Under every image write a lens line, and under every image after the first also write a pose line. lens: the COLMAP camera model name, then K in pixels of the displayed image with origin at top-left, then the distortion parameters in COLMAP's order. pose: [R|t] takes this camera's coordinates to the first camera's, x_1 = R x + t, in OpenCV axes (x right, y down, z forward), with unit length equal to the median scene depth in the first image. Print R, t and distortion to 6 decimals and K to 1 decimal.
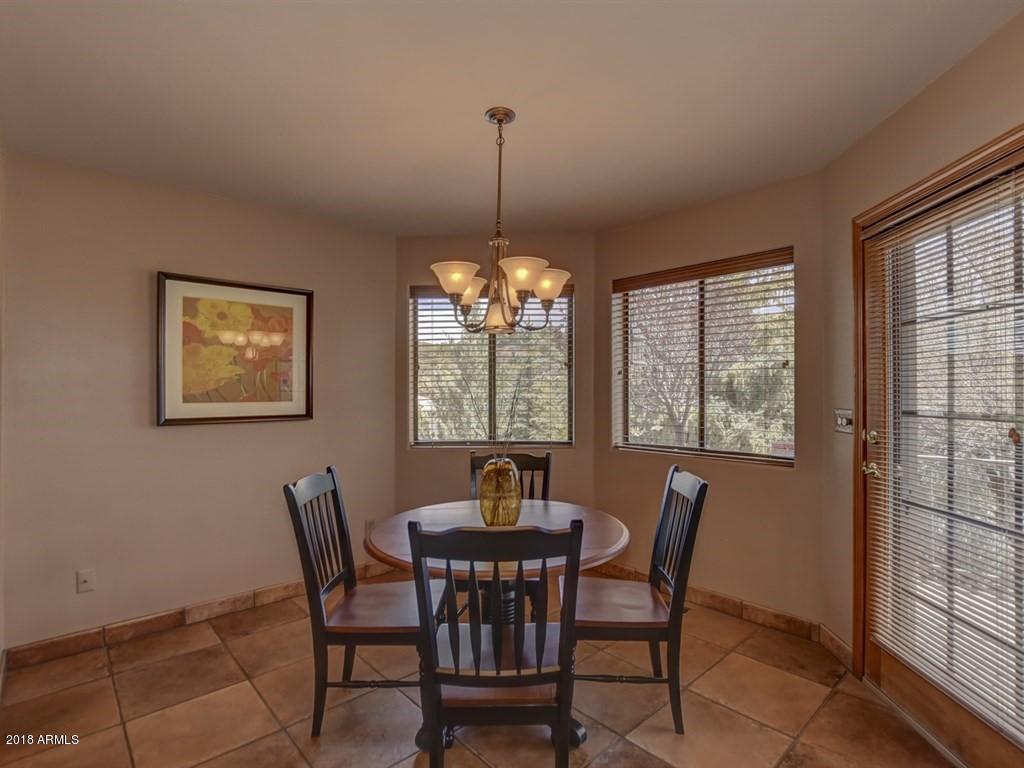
lens RADIAL K [[511.4, 0, 512.0], [0, 511.4, 390.9], [0, 0, 1]] dist [-0.000117, -0.000526]
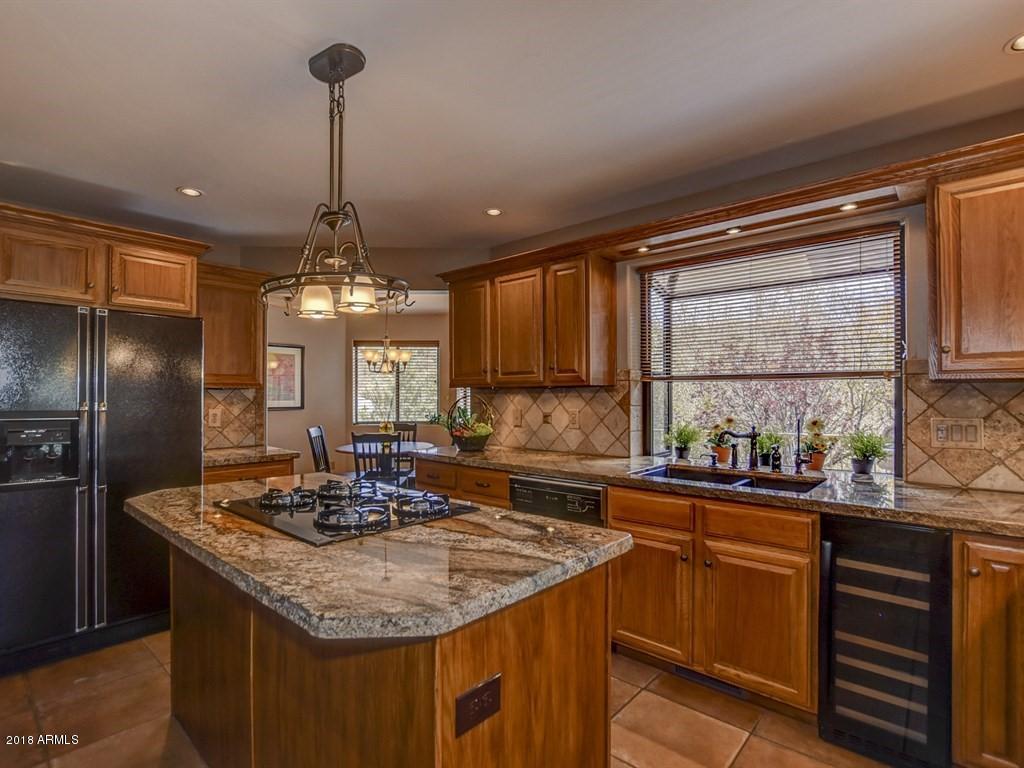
lens RADIAL K [[511.4, 0, 512.0], [0, 511.4, 390.9], [0, 0, 1]] dist [-0.000117, -0.000526]
pose [[0.995222, -0.002306, 0.097612, 0.236302], [0.003109, 0.999963, -0.008068, 0.002321], [-0.097590, 0.008333, 0.995192, -1.114576]]
